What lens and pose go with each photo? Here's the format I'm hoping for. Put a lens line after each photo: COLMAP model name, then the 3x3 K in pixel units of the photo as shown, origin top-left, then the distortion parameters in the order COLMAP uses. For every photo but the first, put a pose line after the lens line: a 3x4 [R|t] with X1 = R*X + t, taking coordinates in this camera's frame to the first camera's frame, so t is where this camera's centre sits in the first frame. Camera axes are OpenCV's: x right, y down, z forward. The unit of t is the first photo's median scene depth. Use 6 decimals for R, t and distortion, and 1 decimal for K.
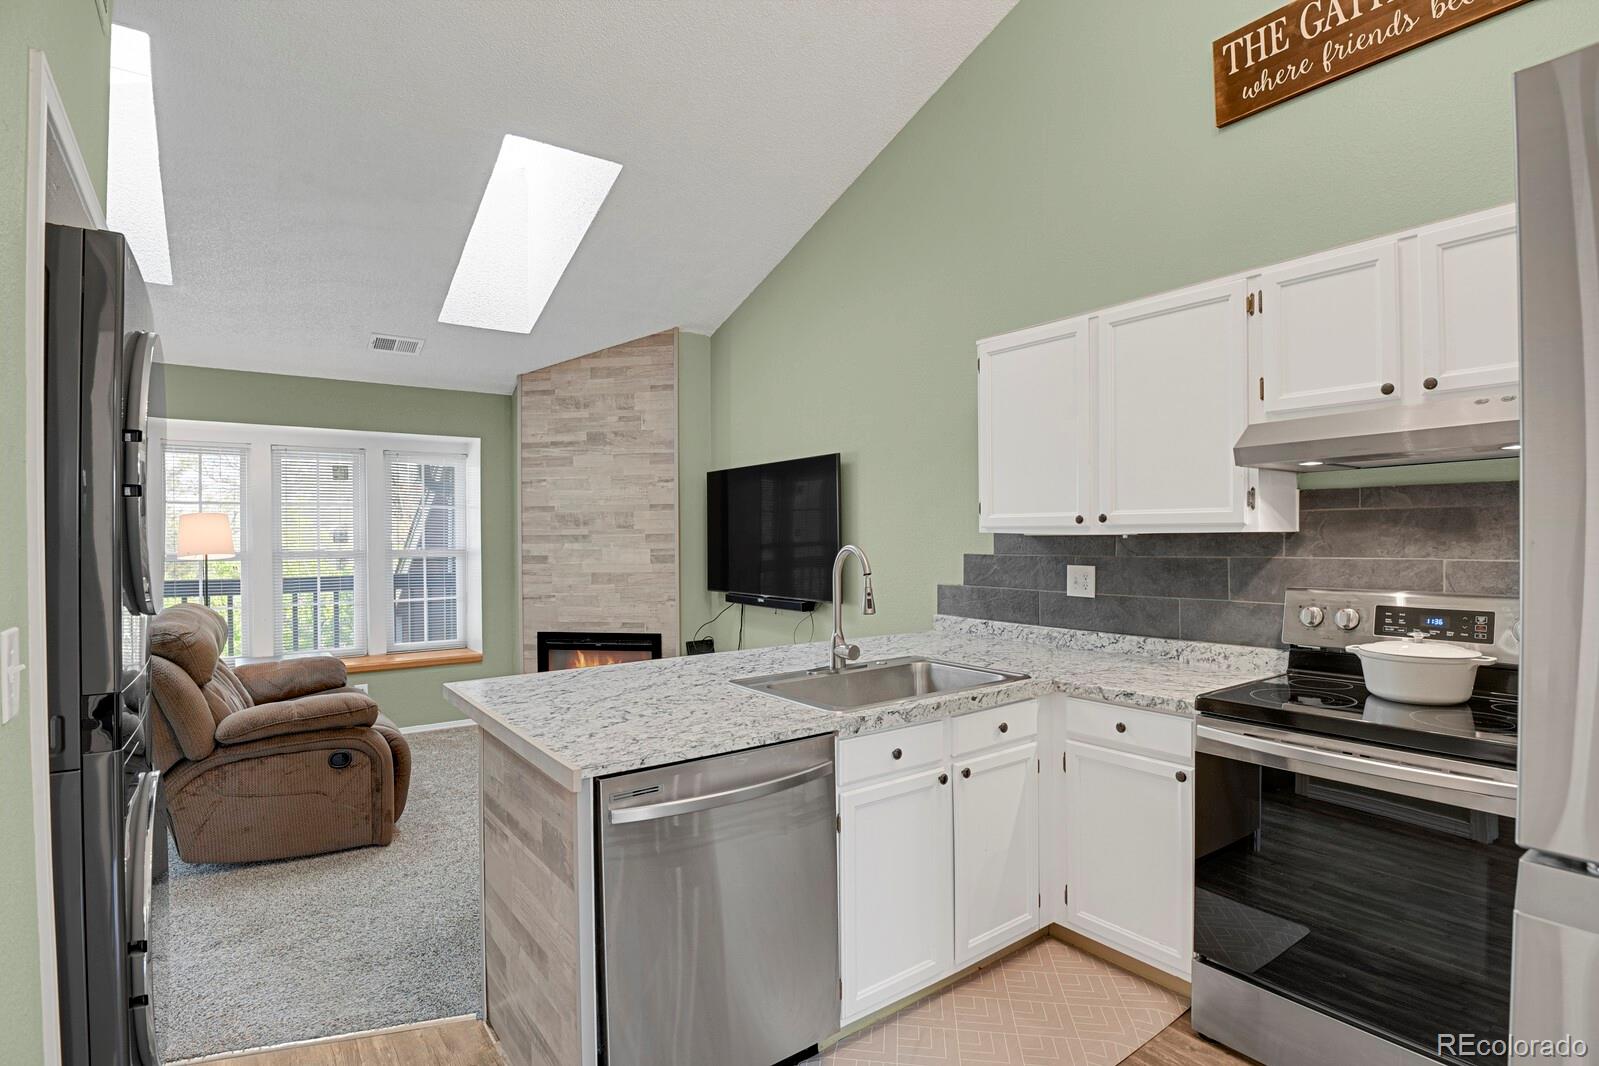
lens RADIAL K [[779.1, 0, 804.9], [0, 779.1, 539.6], [0, 0, 1]] dist [-0.024292, -0.001753]
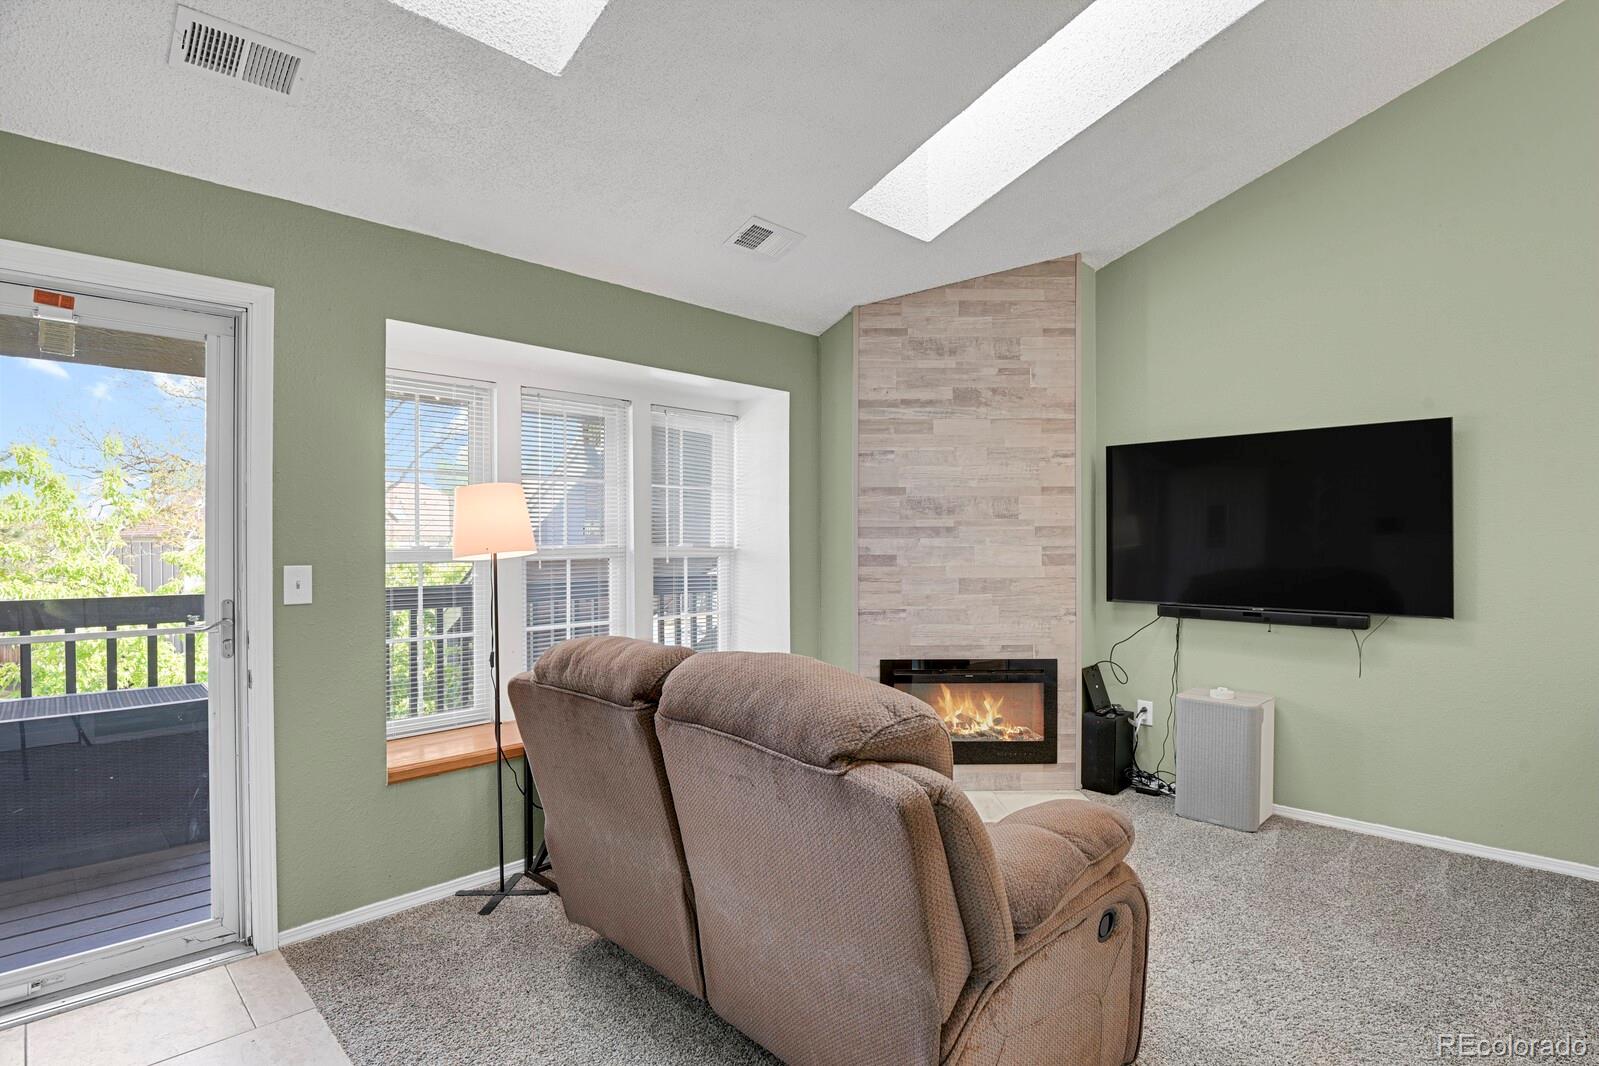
lens RADIAL K [[781.8, 0, 800.3], [0, 781.8, 539.6], [0, 0, 1]] dist [-0.027157, -0.002277]
pose [[0.987564, 0.005145, 0.157133, -0.545854], [-0.004812, 0.999985, -0.002498, 0.008582], [-0.157144, 0.001711, 0.987574, 0.294415]]
